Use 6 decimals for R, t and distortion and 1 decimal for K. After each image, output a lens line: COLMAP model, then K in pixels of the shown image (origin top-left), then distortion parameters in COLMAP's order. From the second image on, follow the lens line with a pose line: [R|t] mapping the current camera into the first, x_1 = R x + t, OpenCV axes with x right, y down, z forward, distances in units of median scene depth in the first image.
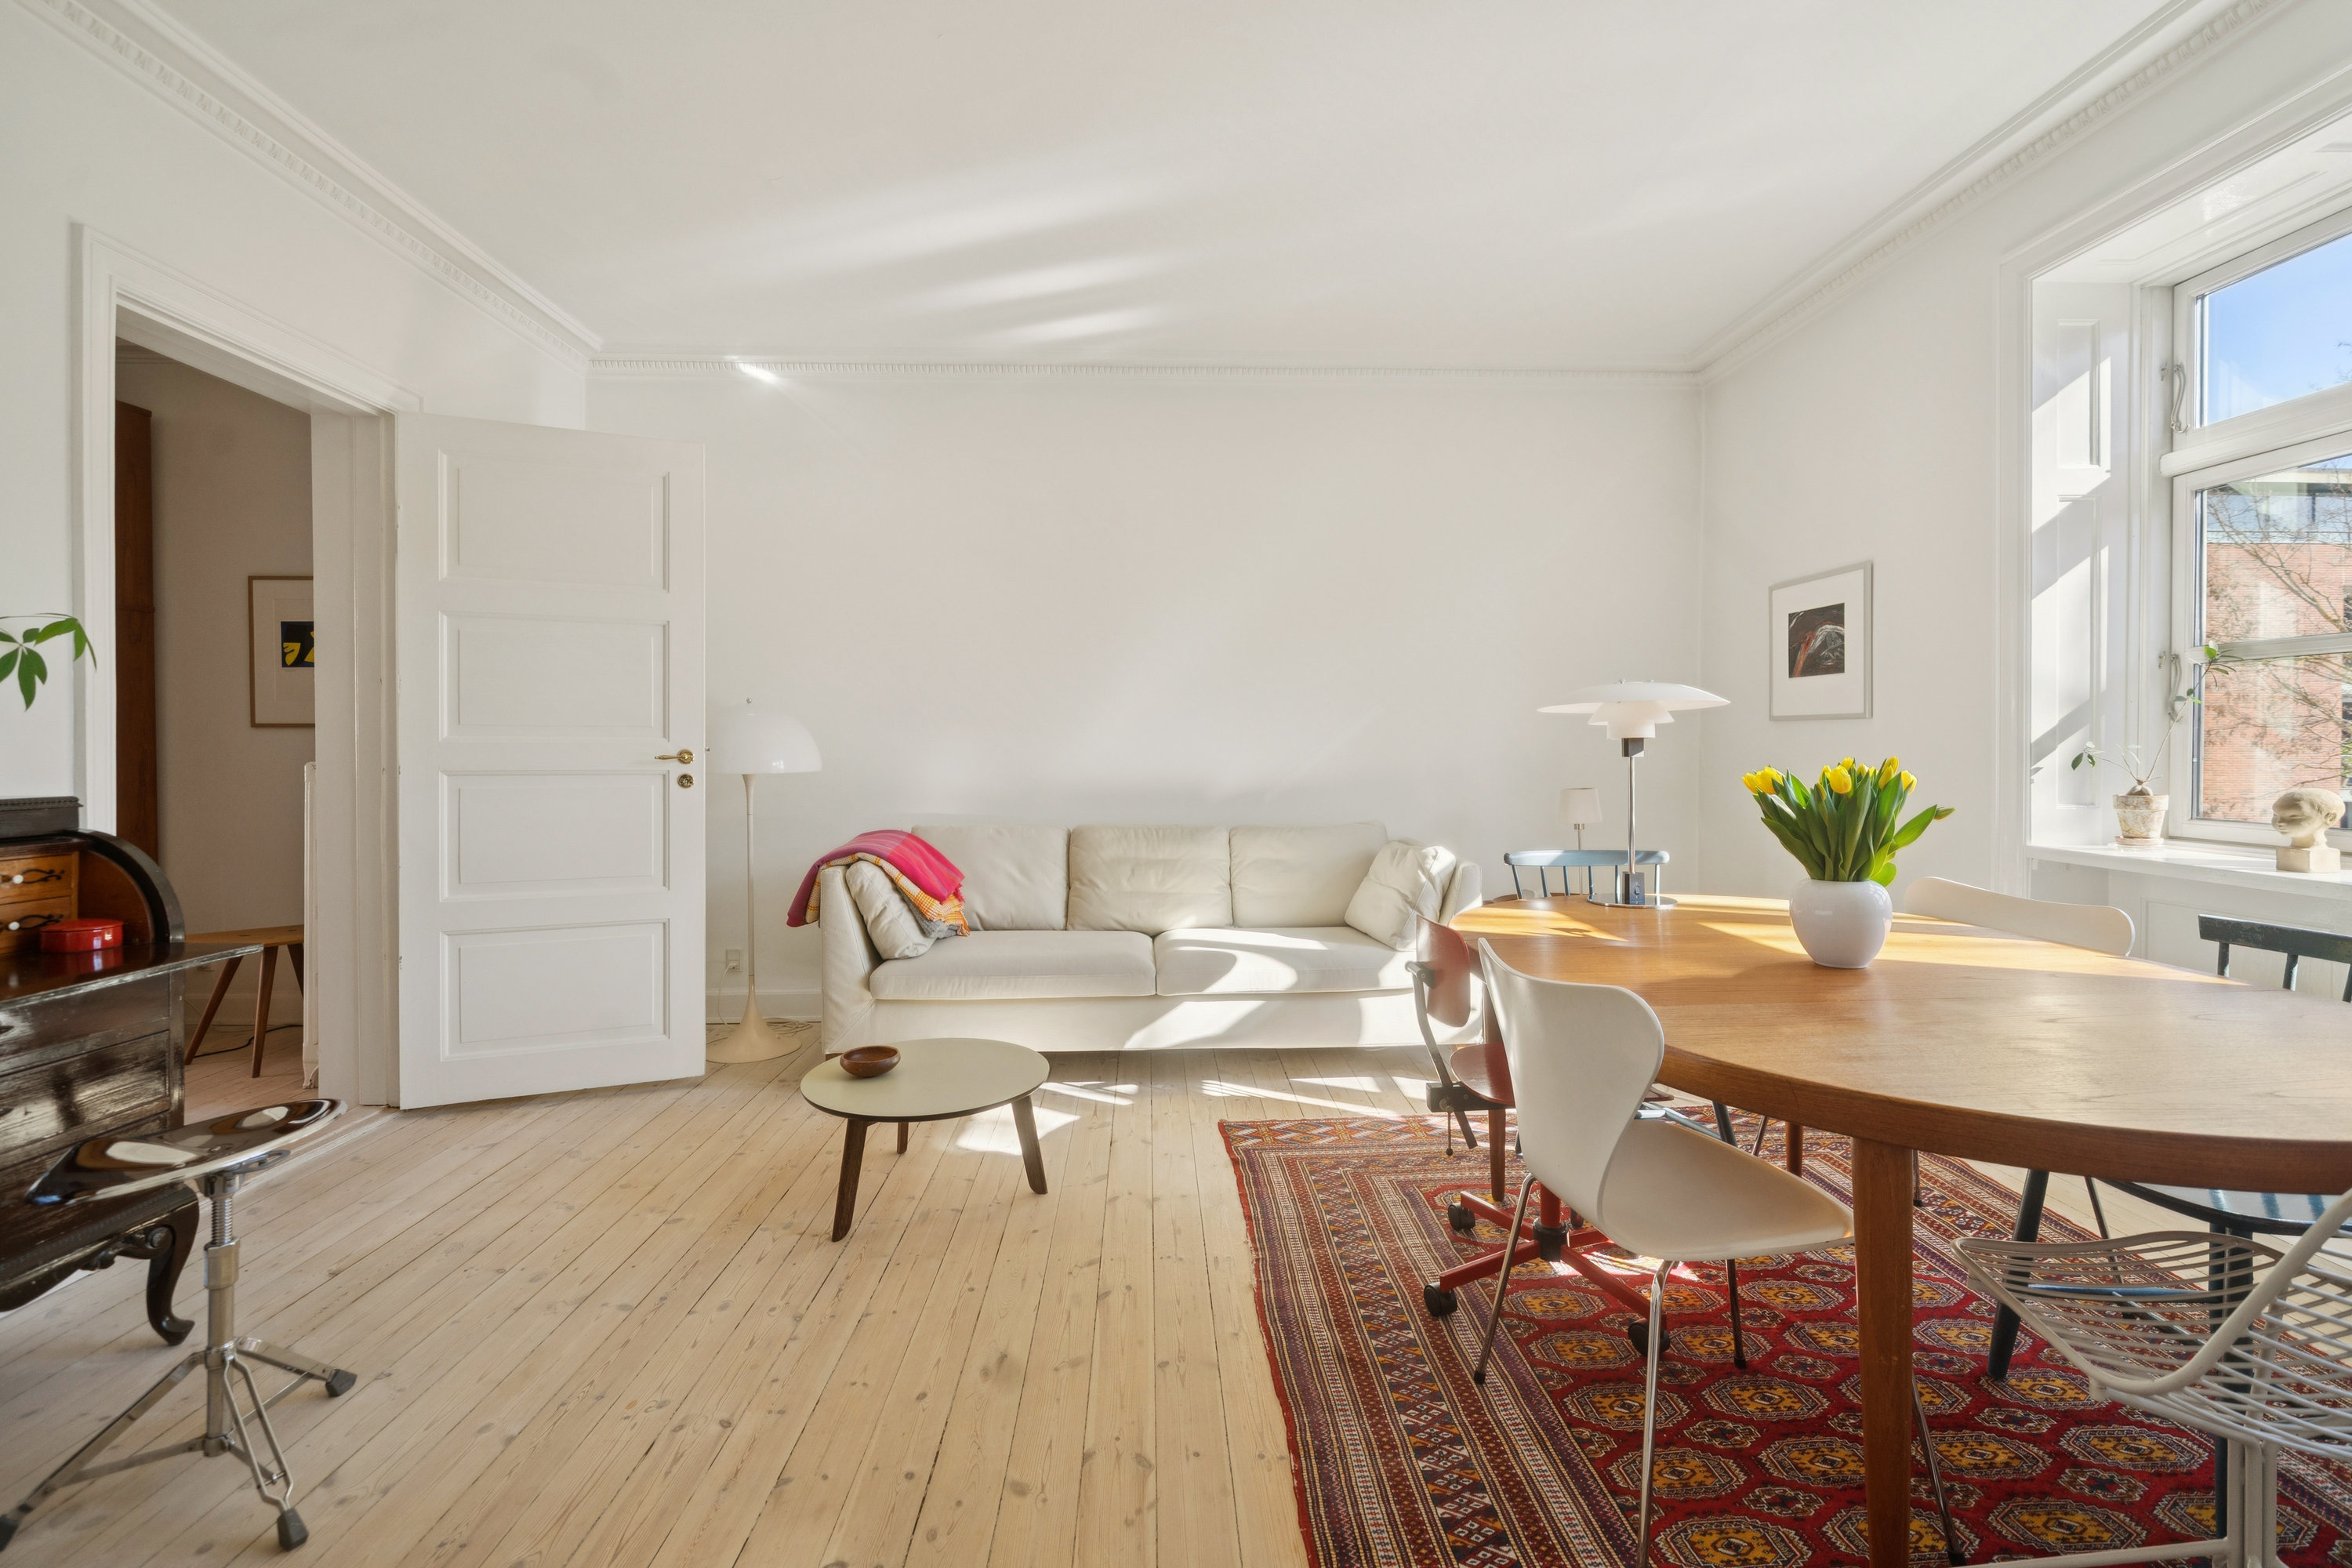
lens RADIAL K [[1006.3, 0, 1180.3], [0, 1006.3, 763.0], [0, 0, 1]] dist [-0.002368, -0.000181]
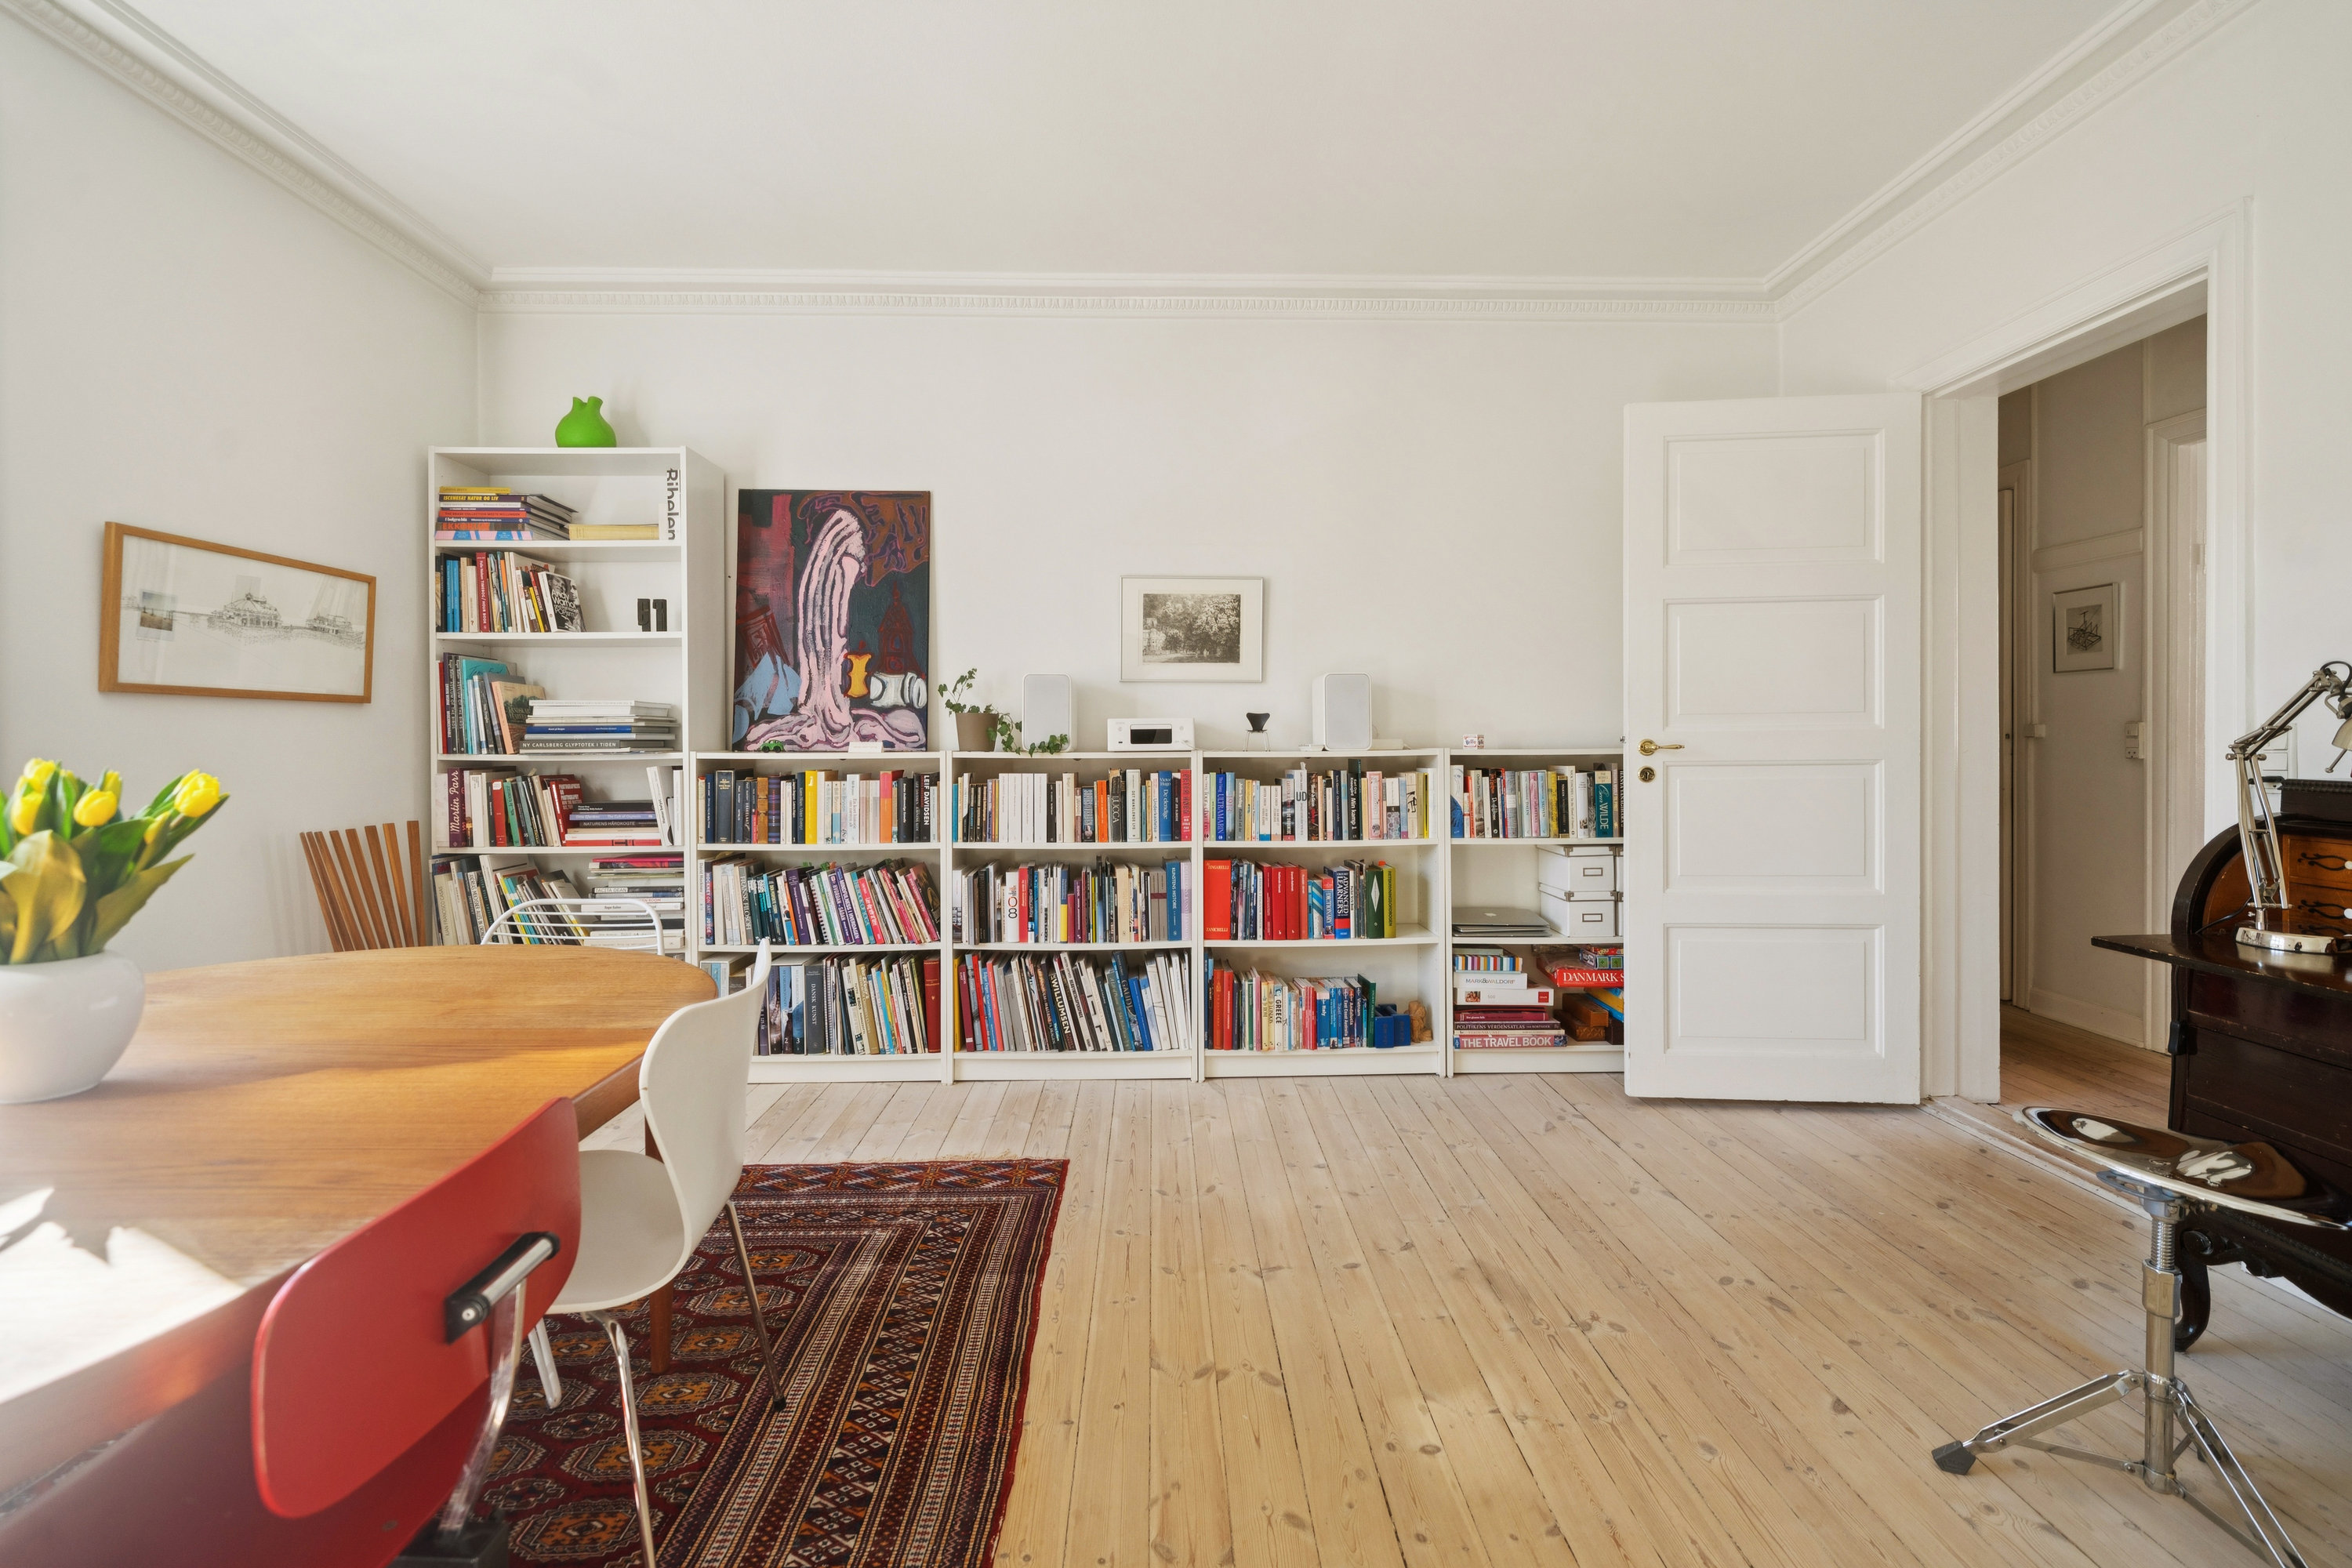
lens RADIAL K [[1006.3, 0, 1174.0], [0, 1006.3, 780.0], [0, 0, 1]] dist [-0.002368, -0.000181]
pose [[-0.999941, 0.009053, 0.005962, -0.040898], [0.009133, 0.999868, 0.013438, 0.009013], [-0.005839, 0.013492, -0.999892, 1.340196]]
